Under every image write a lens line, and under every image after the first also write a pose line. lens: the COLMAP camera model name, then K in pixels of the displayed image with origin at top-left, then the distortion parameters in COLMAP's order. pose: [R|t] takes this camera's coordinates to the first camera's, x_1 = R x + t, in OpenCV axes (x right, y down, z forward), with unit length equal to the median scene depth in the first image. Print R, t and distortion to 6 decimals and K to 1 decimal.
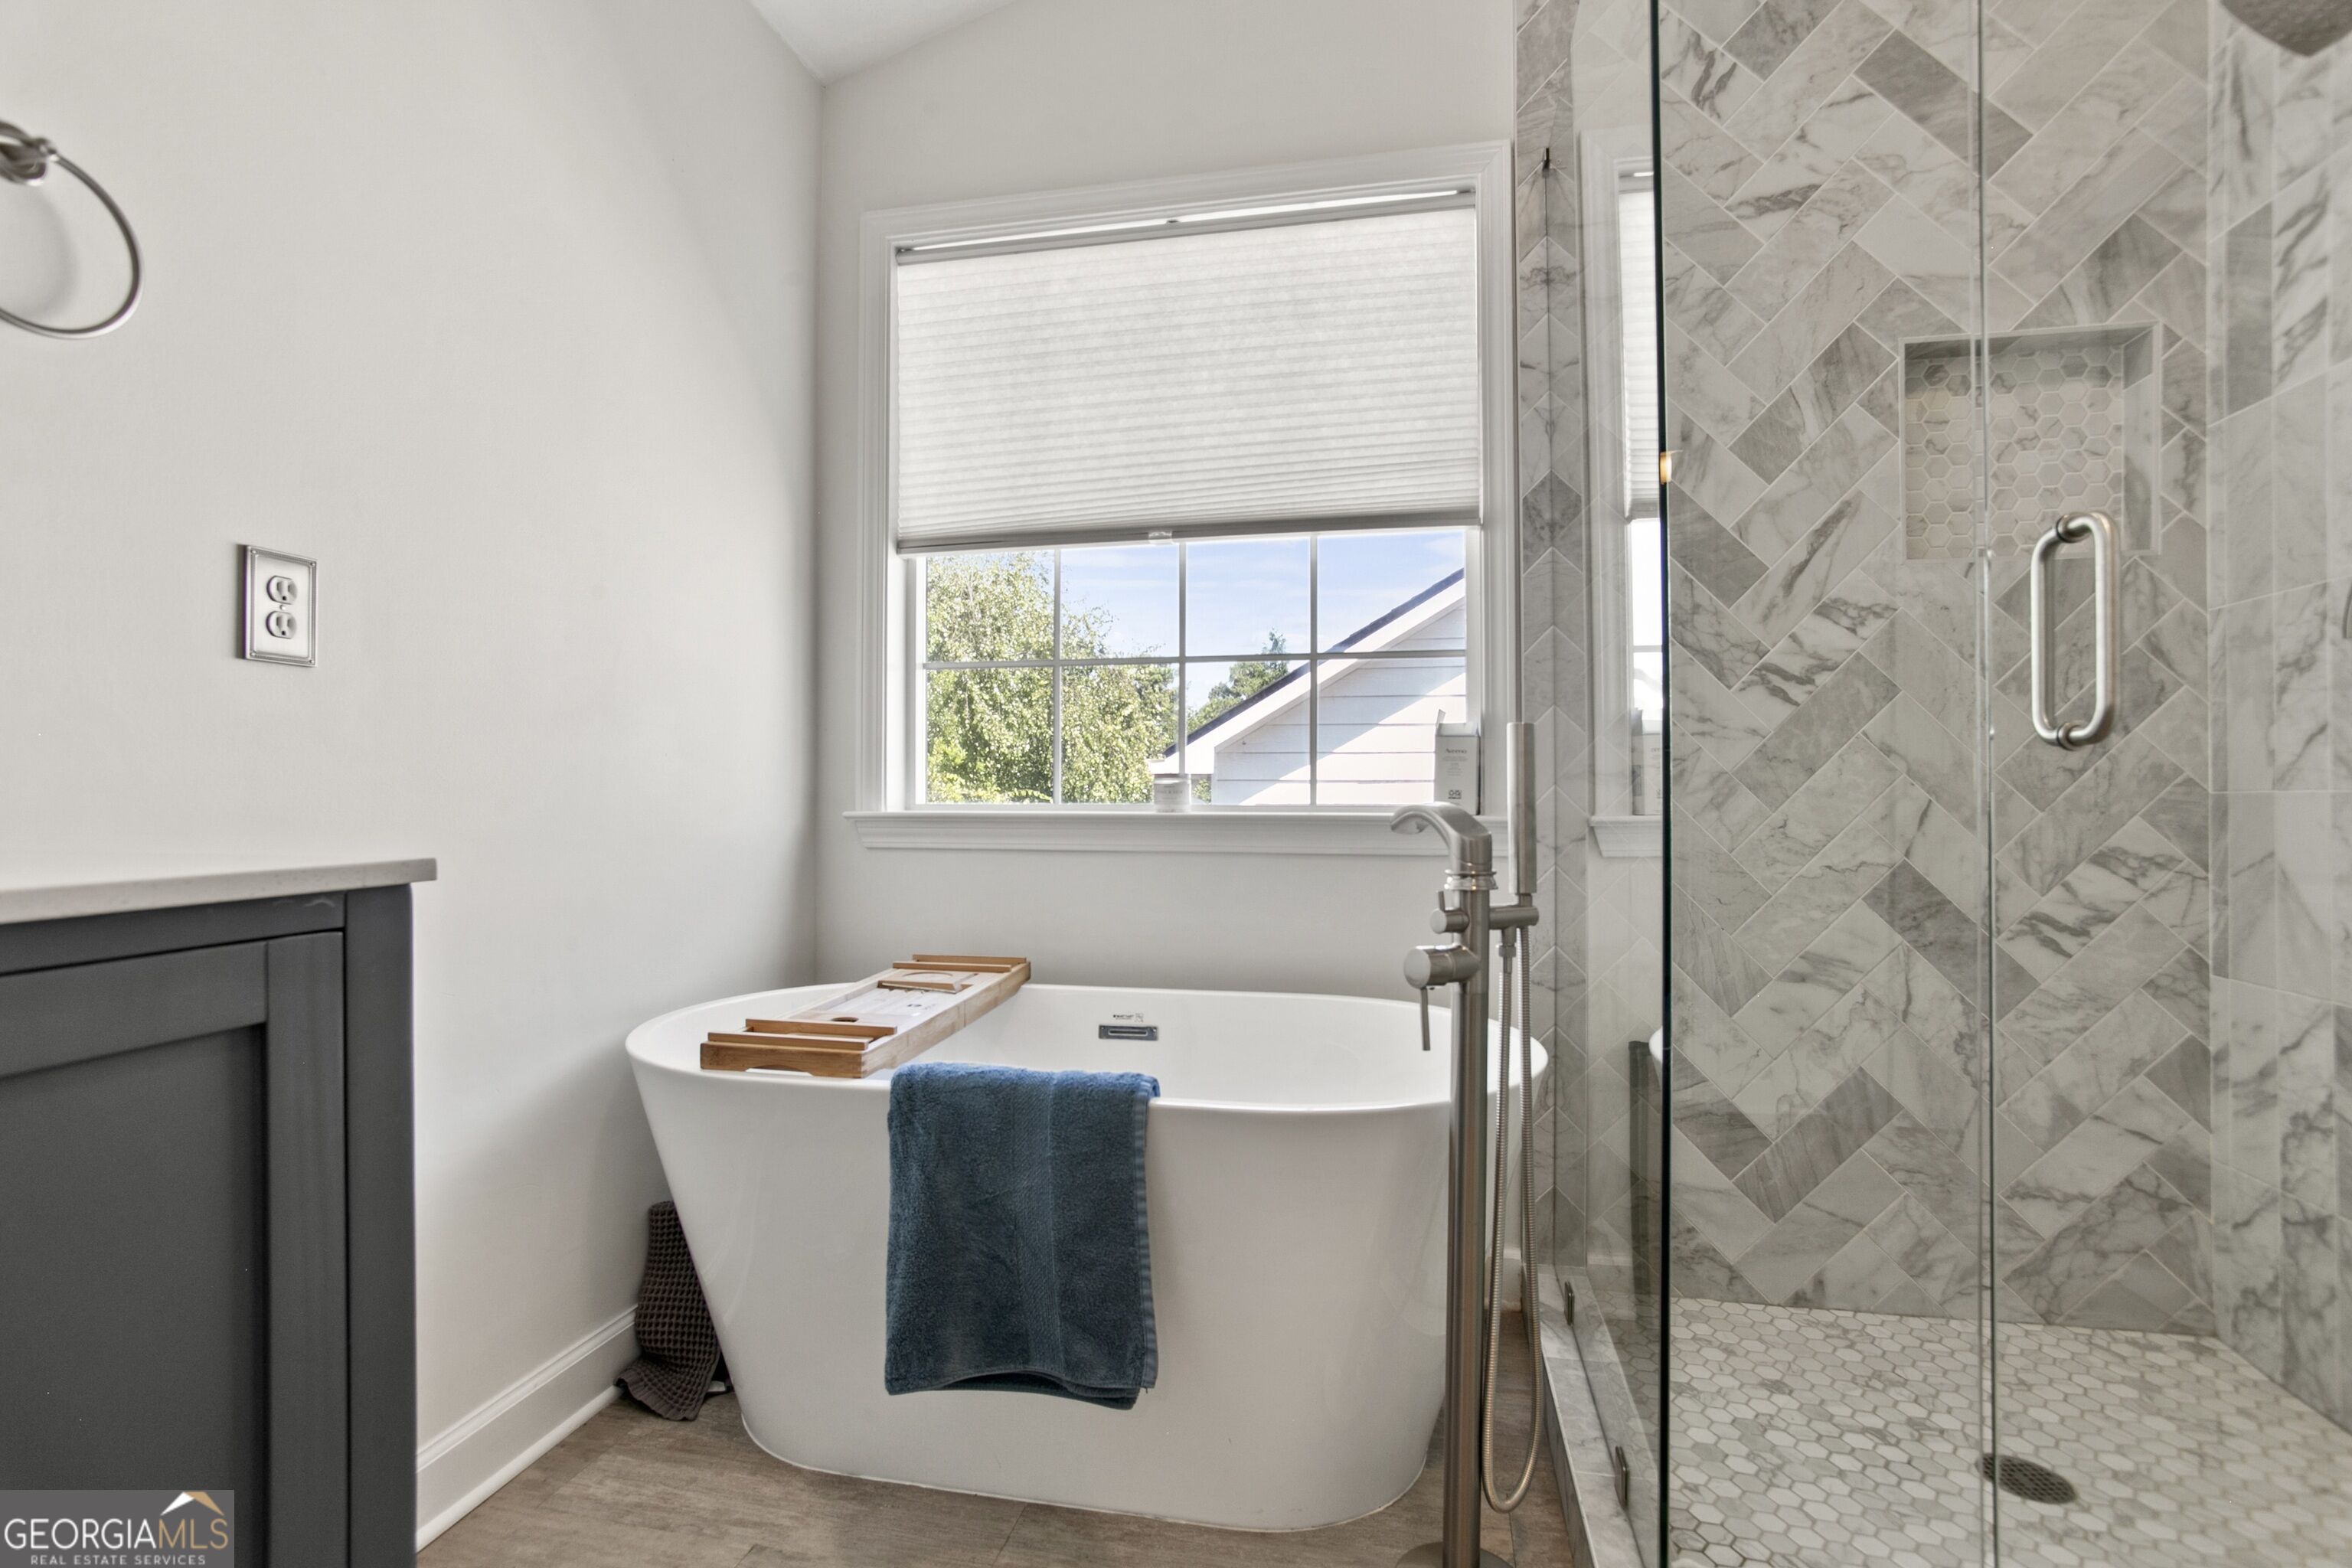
lens RADIAL K [[1145.6, 0, 1175.6], [0, 1145.6, 790.4], [0, 0, 1]] dist [-0.065706, 0.044563]
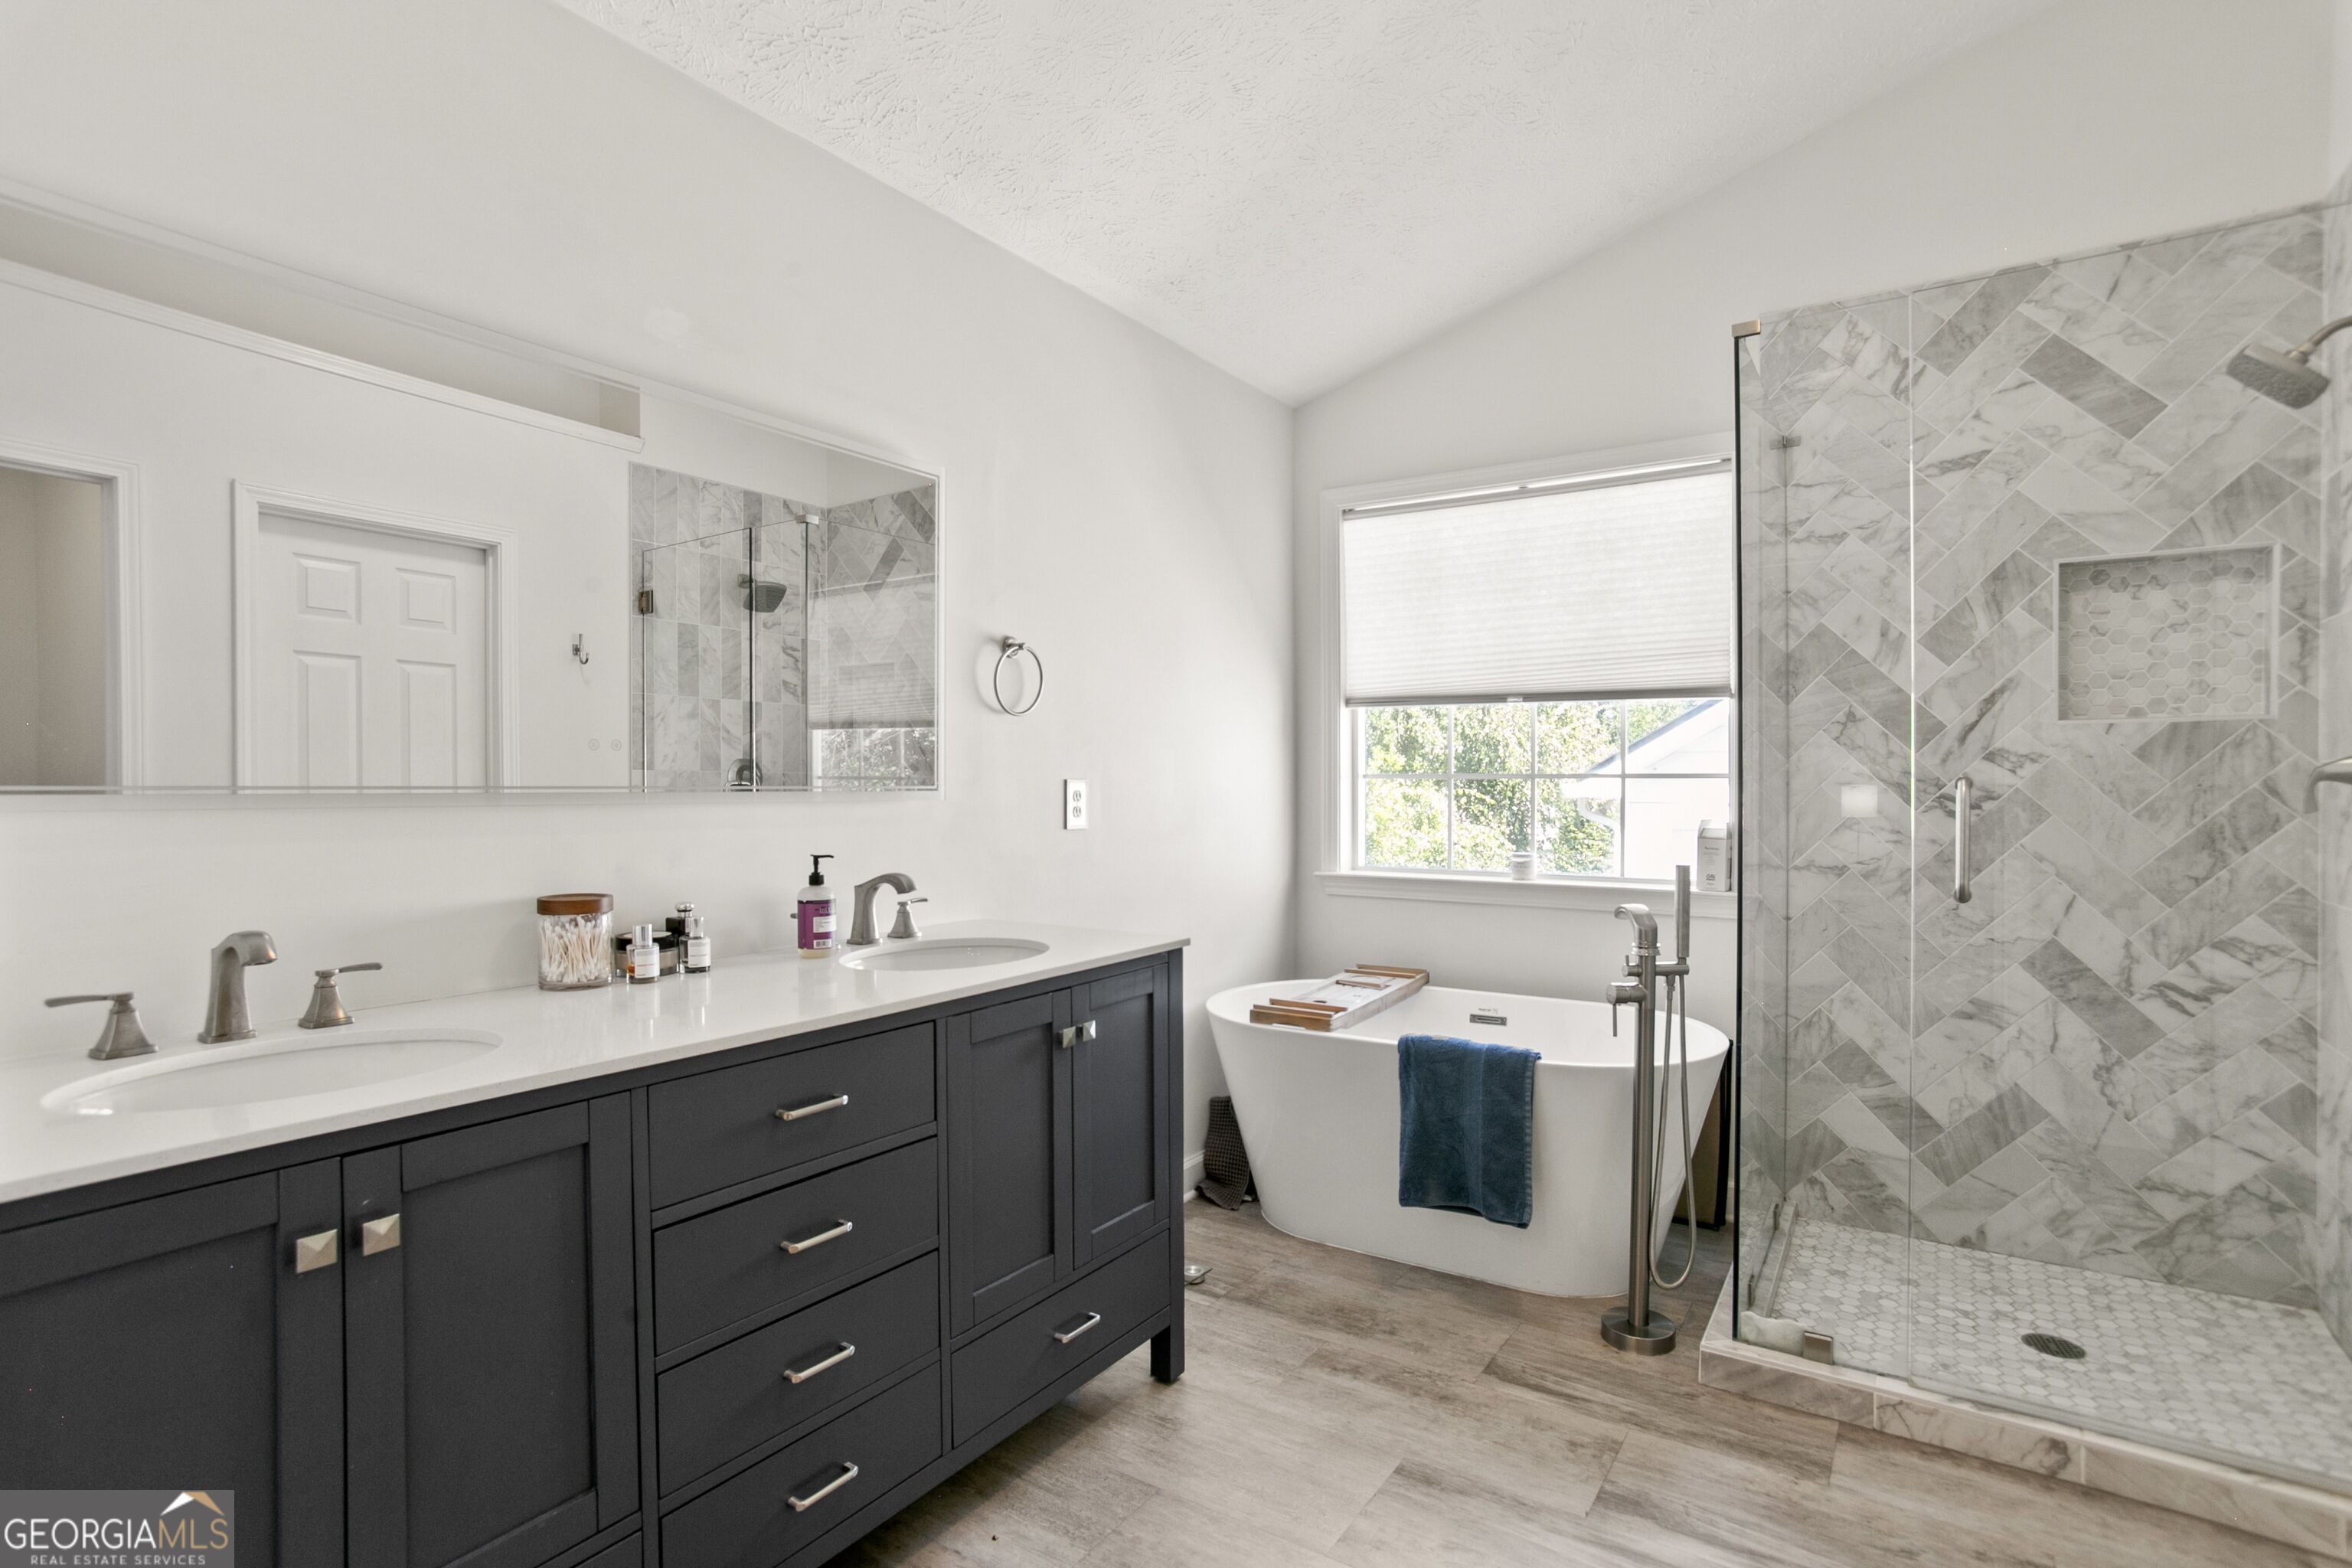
lens RADIAL K [[1163.9, 0, 1173.0], [0, 1163.9, 786.9], [0, 0, 1]] dist [-0.064907, 0.038603]
pose [[0.927883, 0.002045, -0.372865, 0.161839], [0.003345, 0.999899, 0.013810, -0.147847], [0.372856, -0.014061, 0.927783, -0.709394]]
